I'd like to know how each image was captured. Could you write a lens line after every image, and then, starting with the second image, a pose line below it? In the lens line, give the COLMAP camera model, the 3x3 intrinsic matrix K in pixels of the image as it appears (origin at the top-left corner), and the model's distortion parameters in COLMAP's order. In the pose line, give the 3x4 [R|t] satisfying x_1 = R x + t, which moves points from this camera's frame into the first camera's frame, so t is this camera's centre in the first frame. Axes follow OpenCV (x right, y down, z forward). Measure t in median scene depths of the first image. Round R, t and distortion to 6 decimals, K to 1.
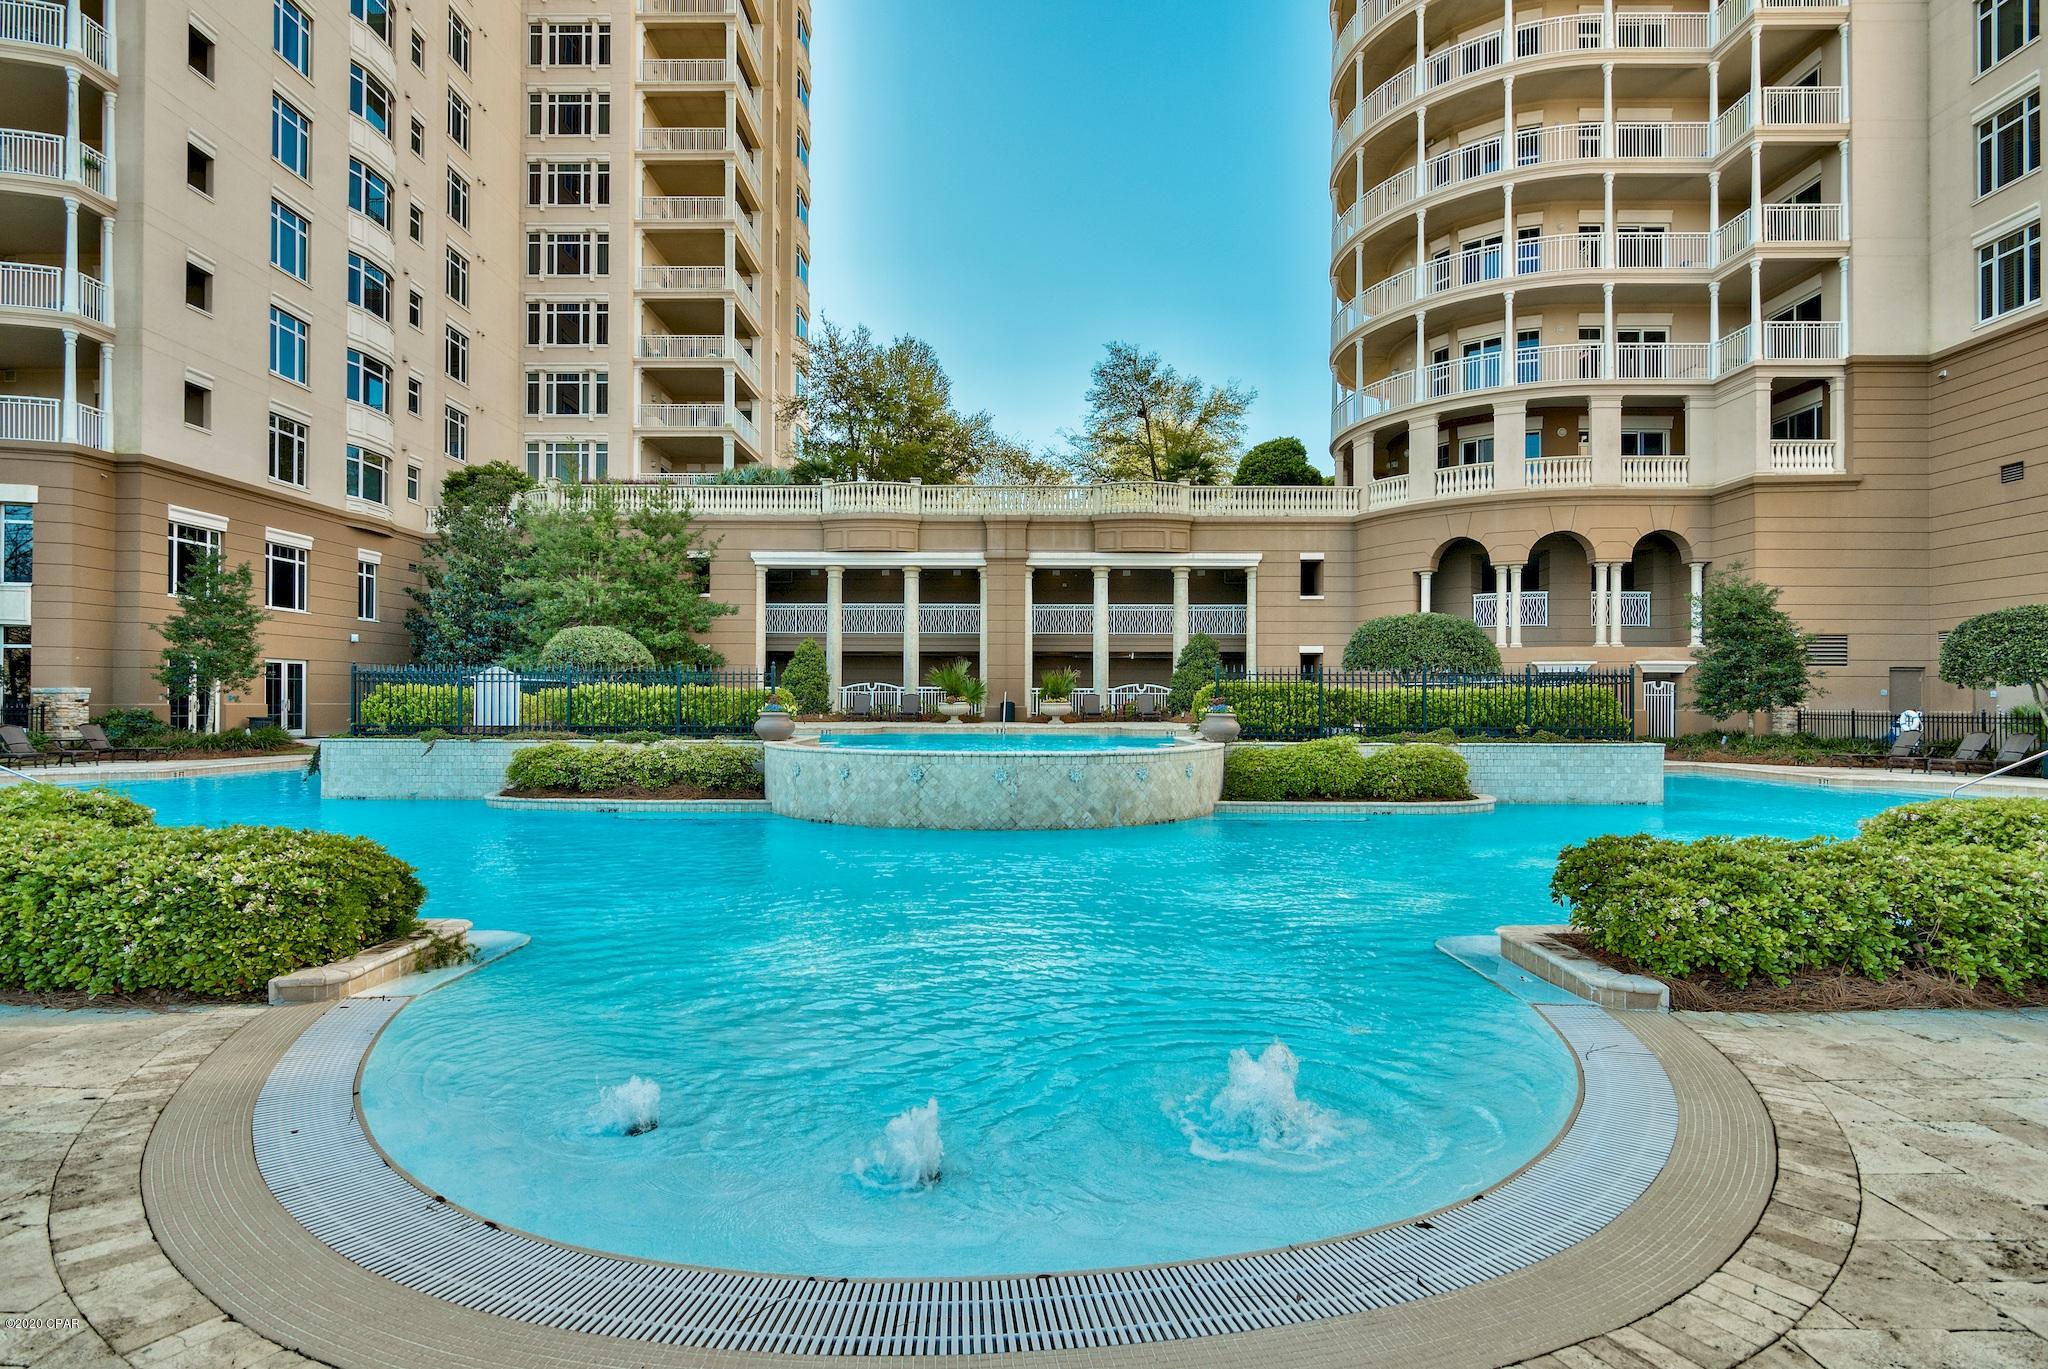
lens RADIAL K [[962.6, 0, 1021.6], [0, 962.6, 699.8], [0, 0, 1]] dist [0.000292, 0.000129]
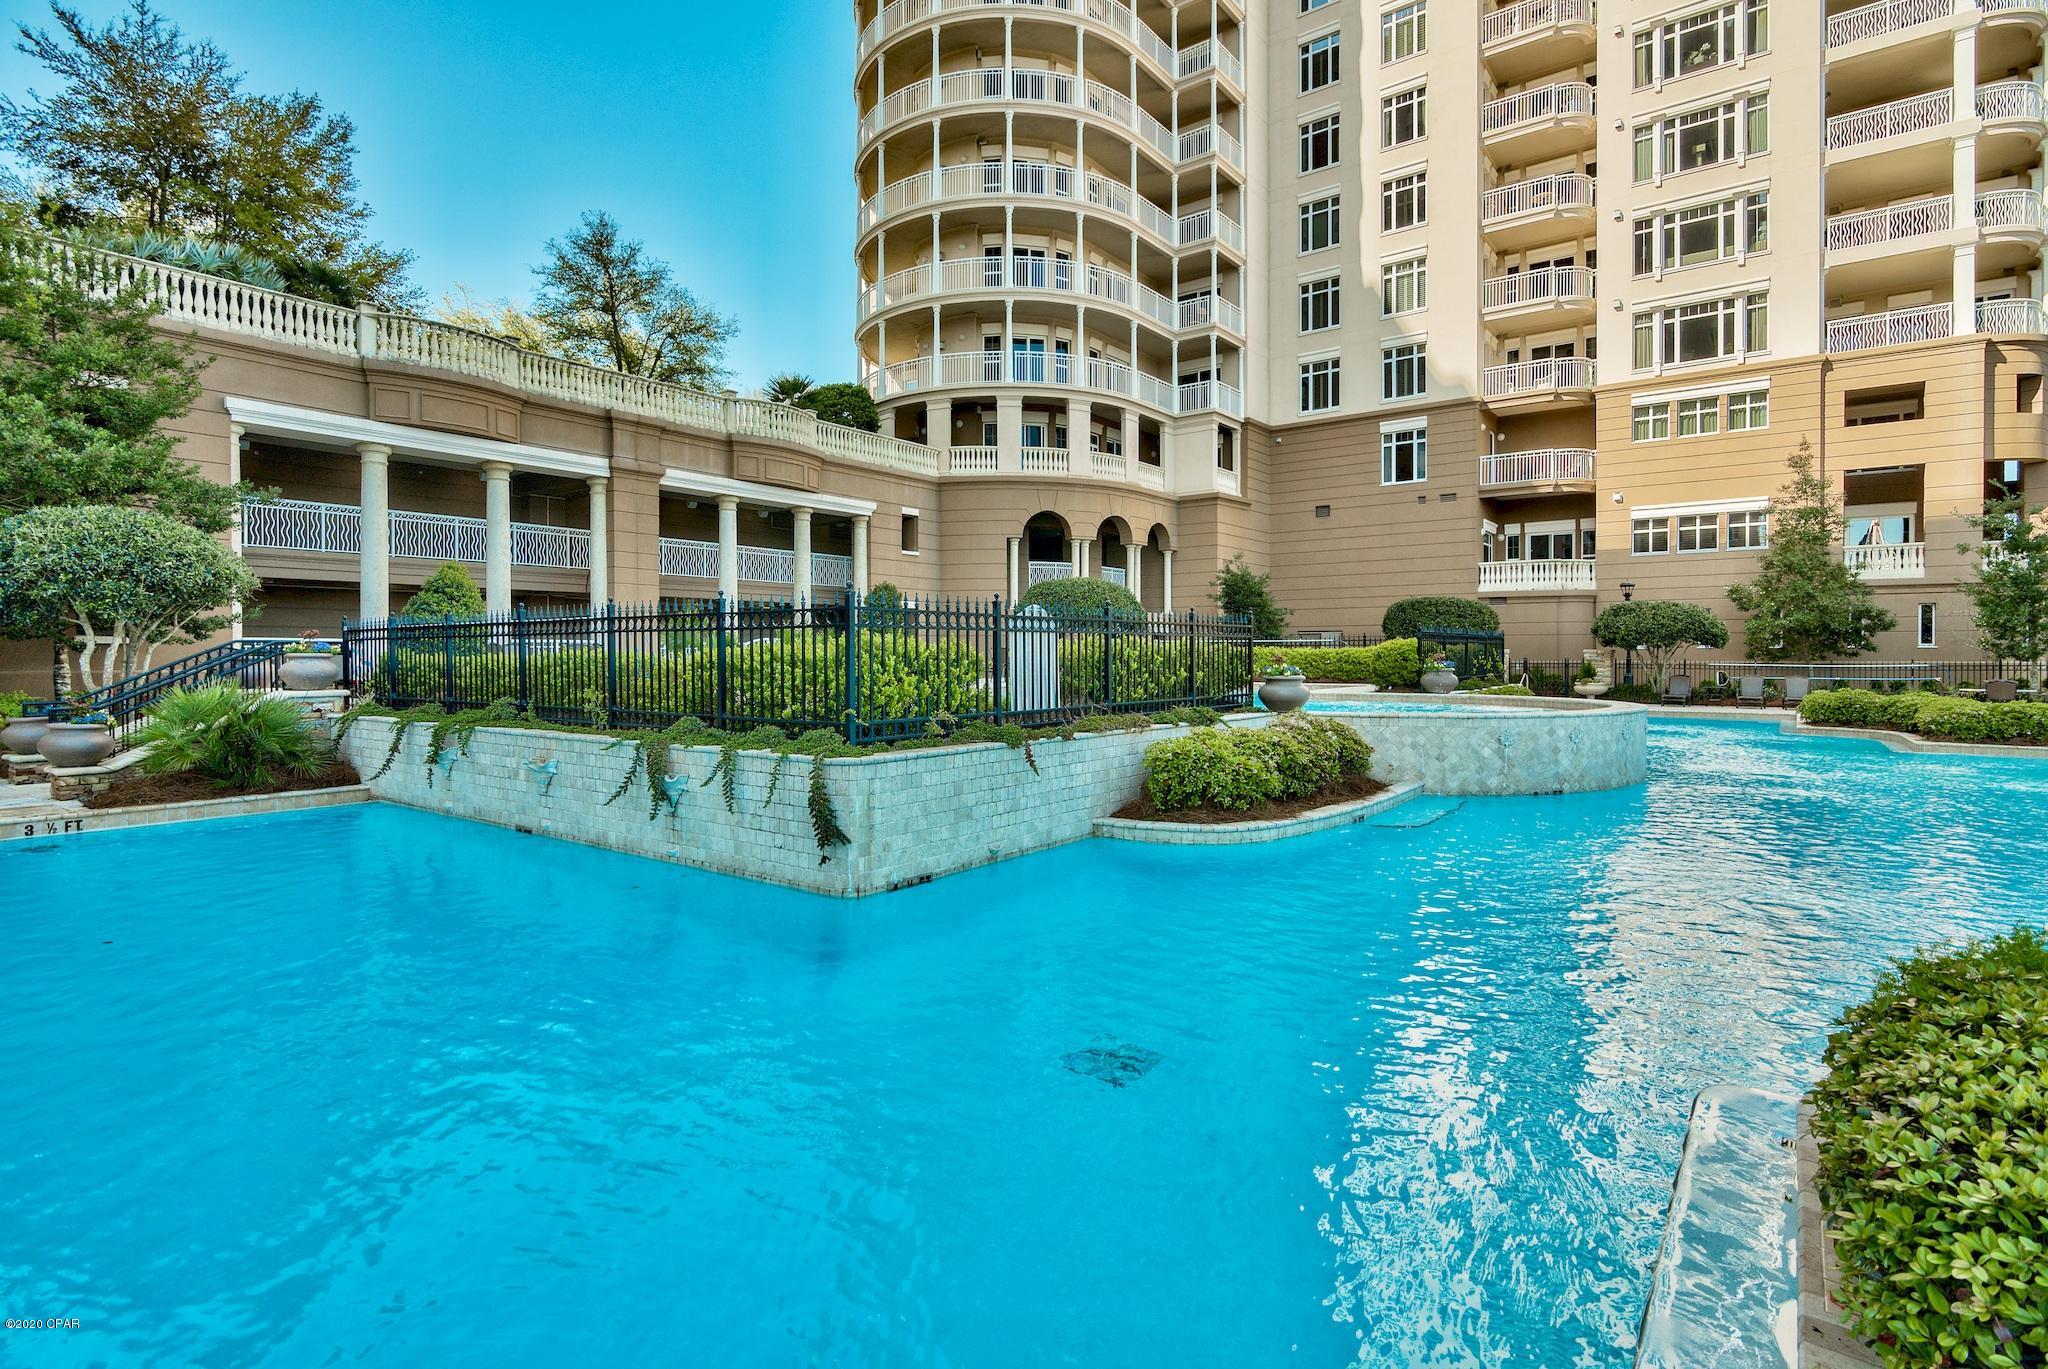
lens RADIAL K [[1005.6, 0, 919.7], [0, 1005.6, 673.3], [0, 0, 1]] dist [0.001013, -0.000274]
pose [[0.633026, -0.019415, 0.773887, -0.553853], [0.004319, 0.999758, 0.021549, -0.004090], [-0.774118, -0.010298, 0.632957, 0.361372]]
